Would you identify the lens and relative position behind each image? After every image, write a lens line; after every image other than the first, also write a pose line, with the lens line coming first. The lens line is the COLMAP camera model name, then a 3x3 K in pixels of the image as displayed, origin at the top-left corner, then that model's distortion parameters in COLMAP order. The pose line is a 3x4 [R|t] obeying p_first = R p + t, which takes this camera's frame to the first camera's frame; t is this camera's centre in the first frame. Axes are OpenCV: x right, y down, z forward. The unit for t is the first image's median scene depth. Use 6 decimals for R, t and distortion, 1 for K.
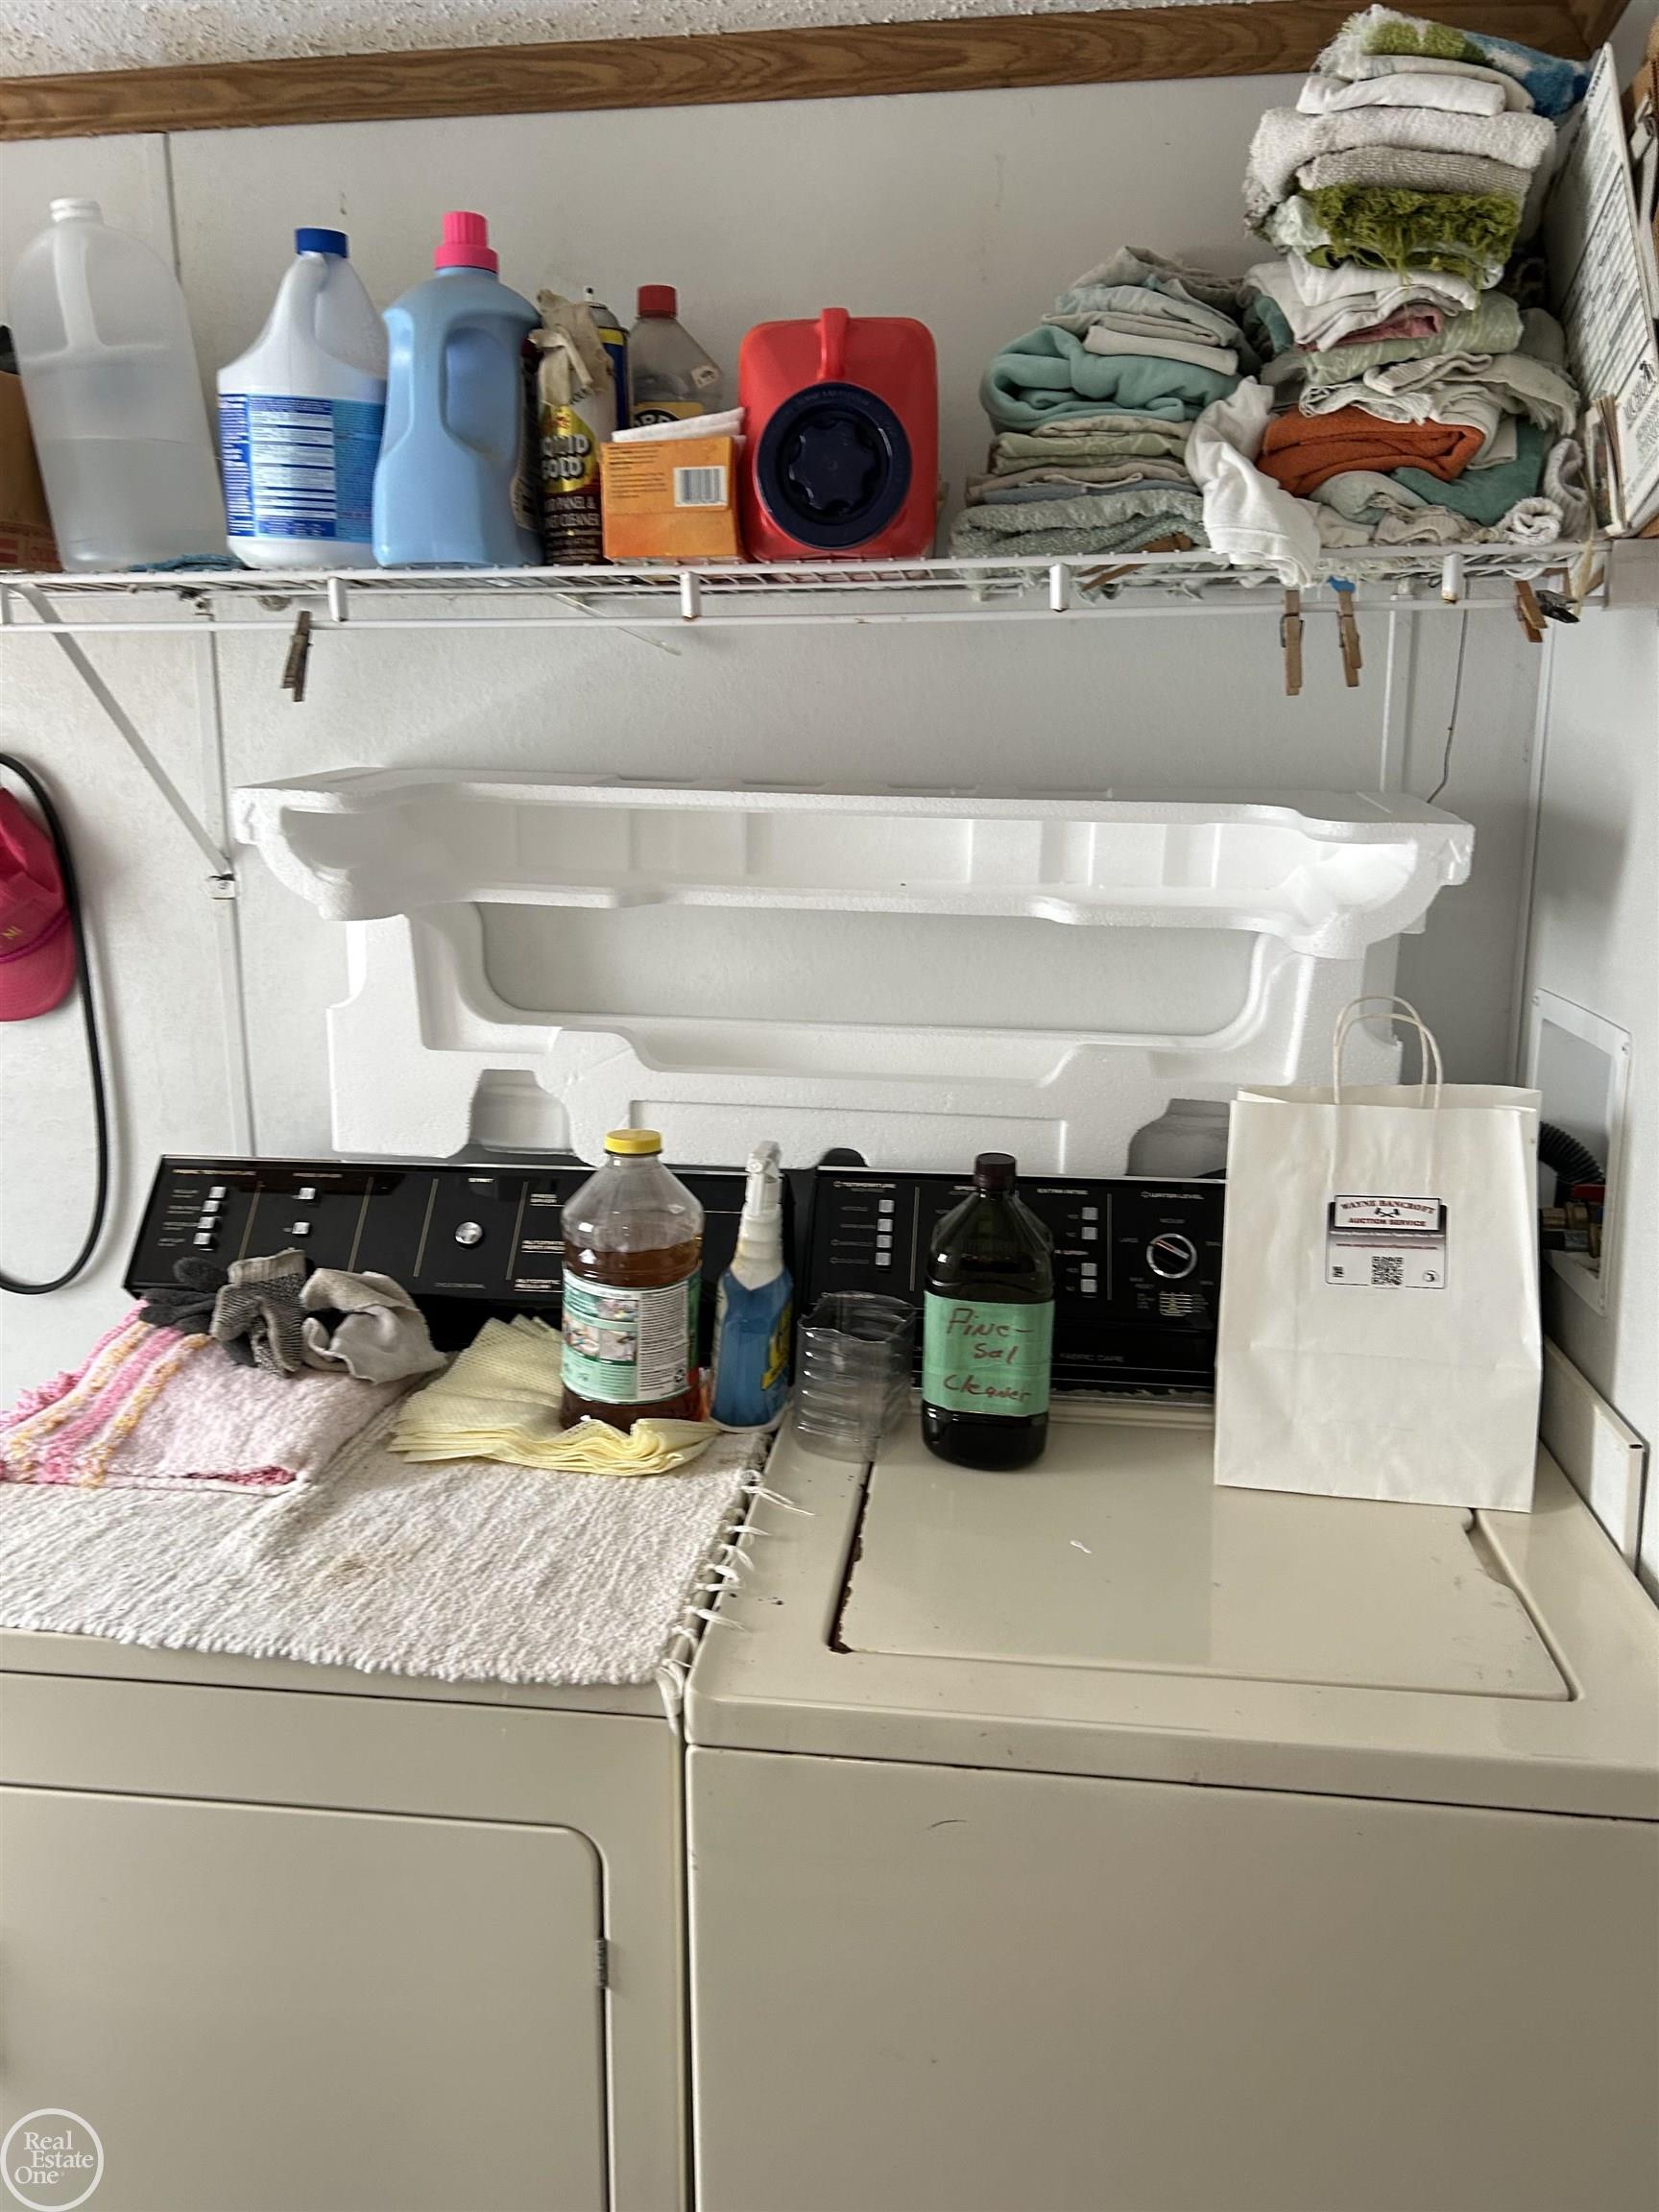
lens RADIAL K [[1661.6, 0, 824.5], [0, 1661.6, 1115.4], [0, 0, 1]] dist [0.034485, -0.007131]
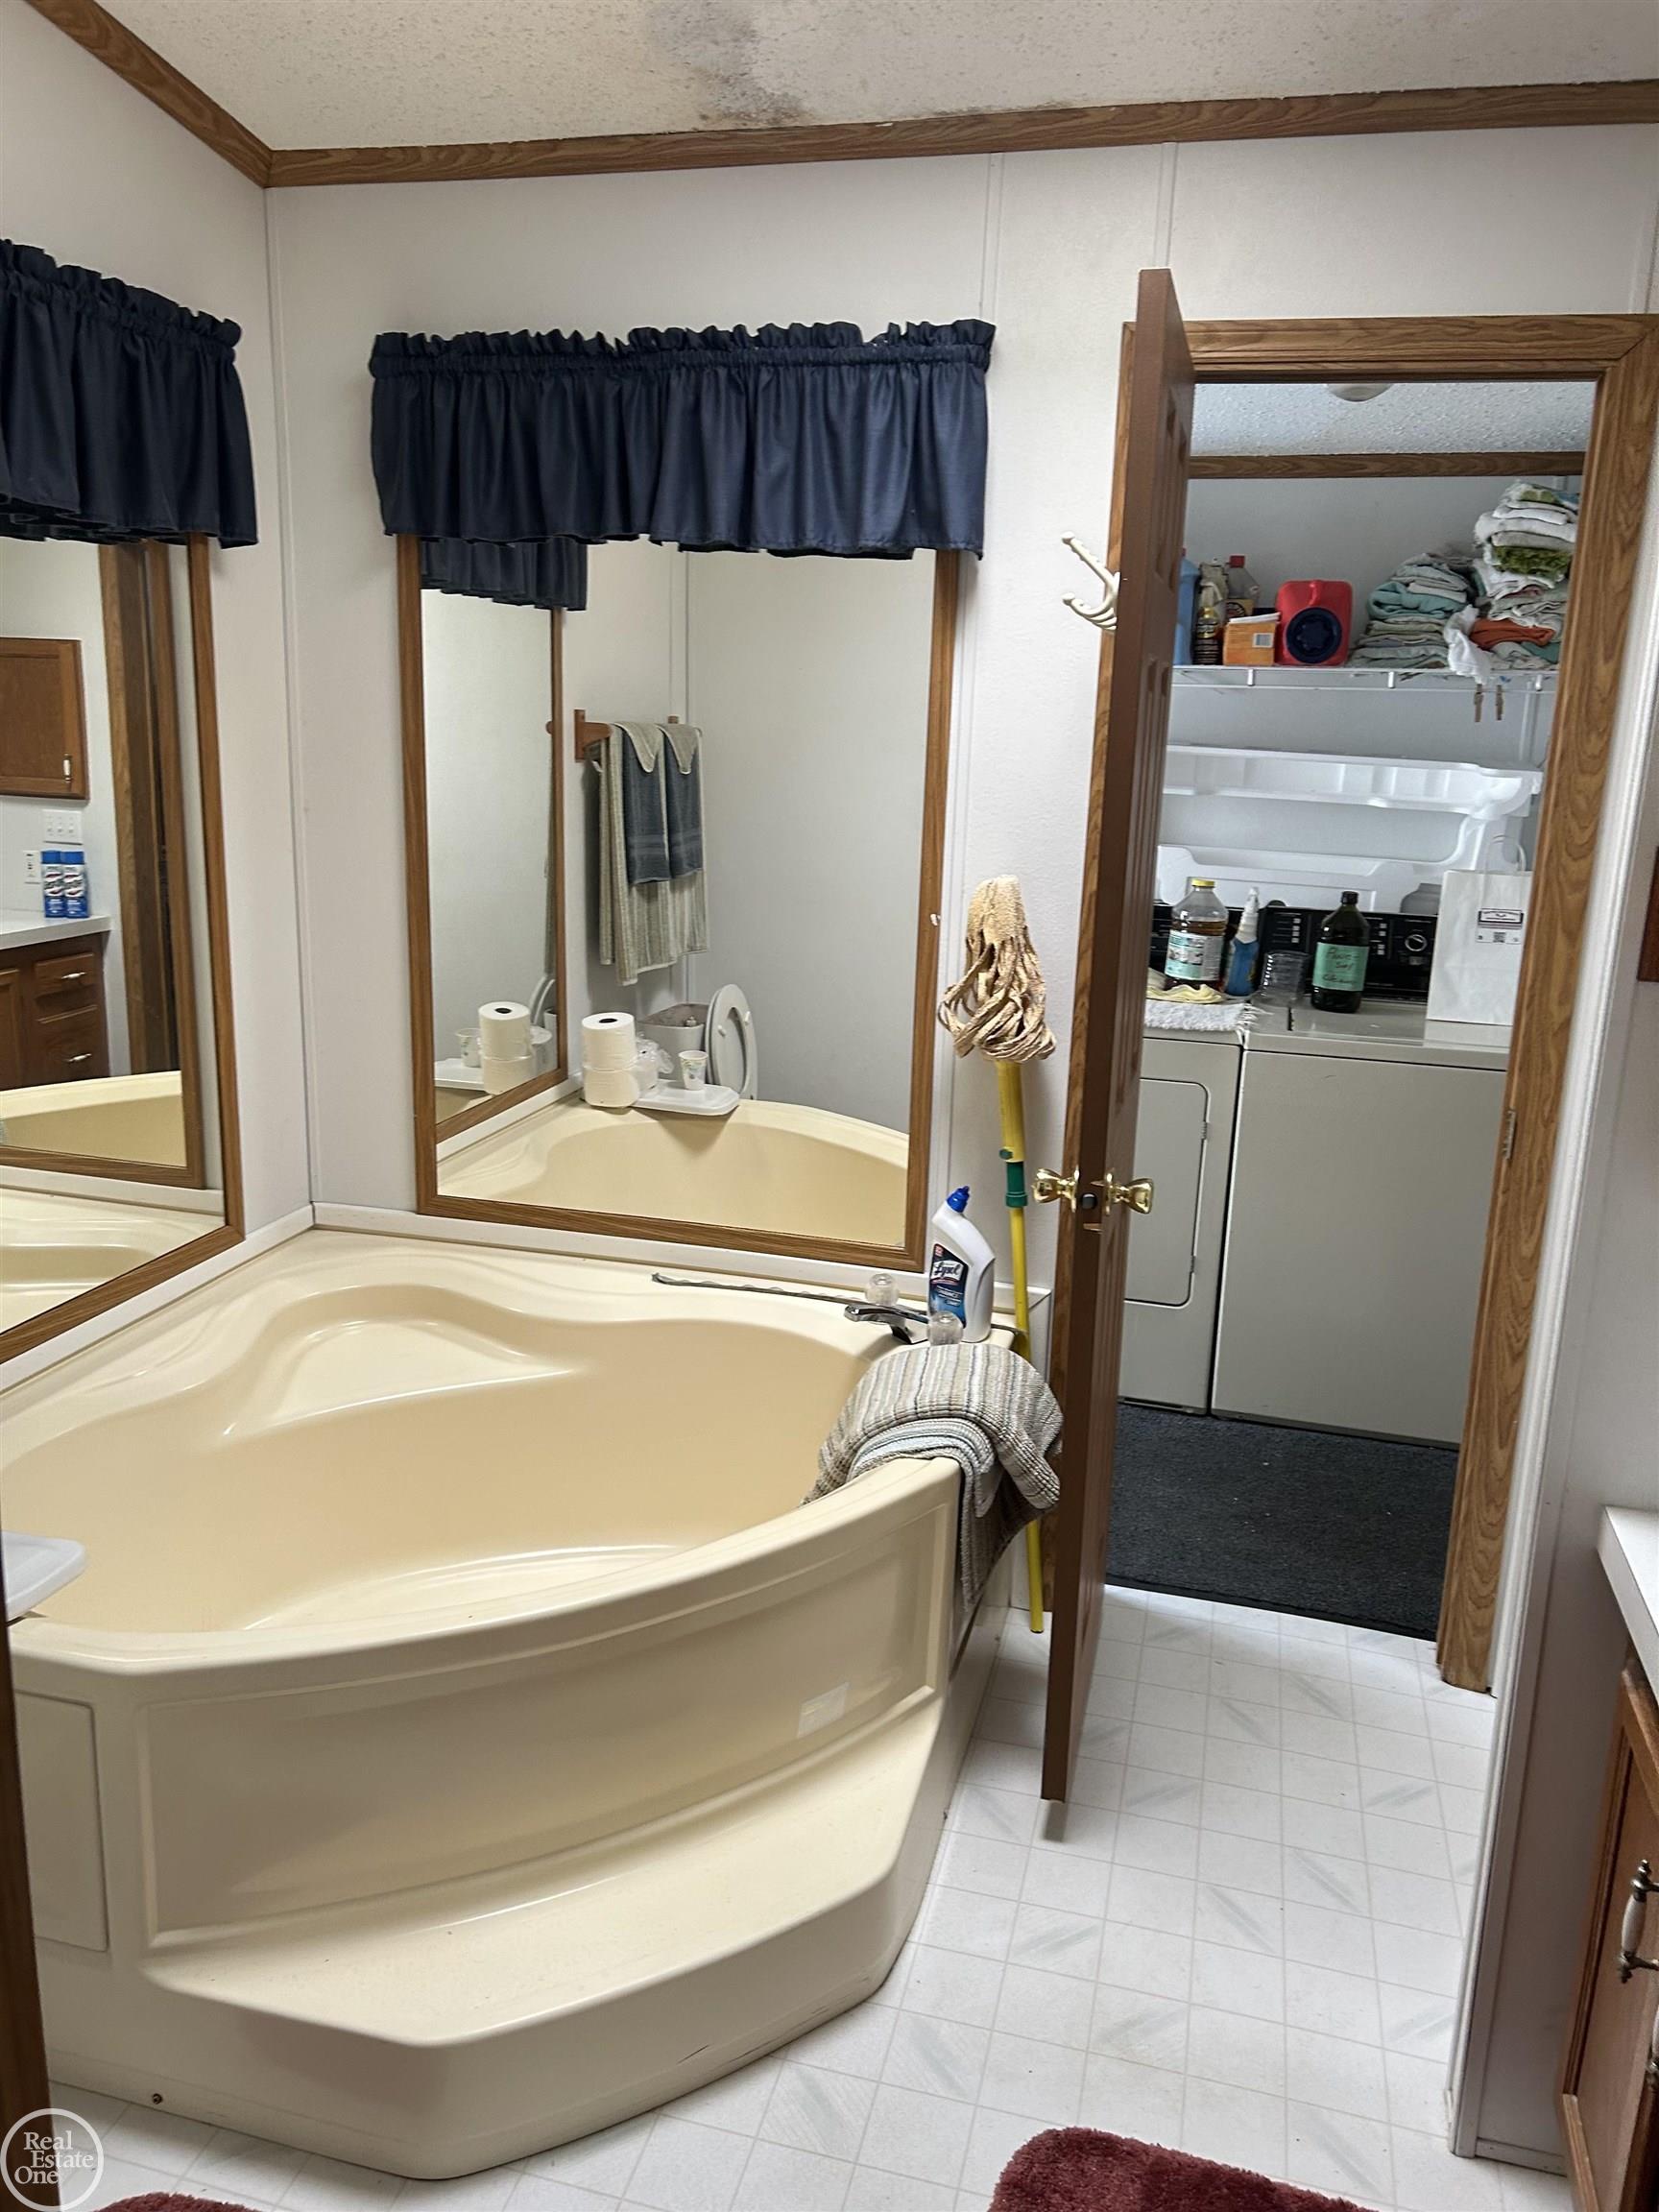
lens RADIAL K [[1661.6, 0, 830.5], [0, 1661.6, 1091.4], [0, 0, 1]] dist [0.034485, -0.007131]
pose [[0.988721, 0.069815, -0.132503, -0.350322], [-0.069744, 0.997551, 0.005180, 0.397936], [0.132540, 0.004120, 0.991169, -1.790820]]
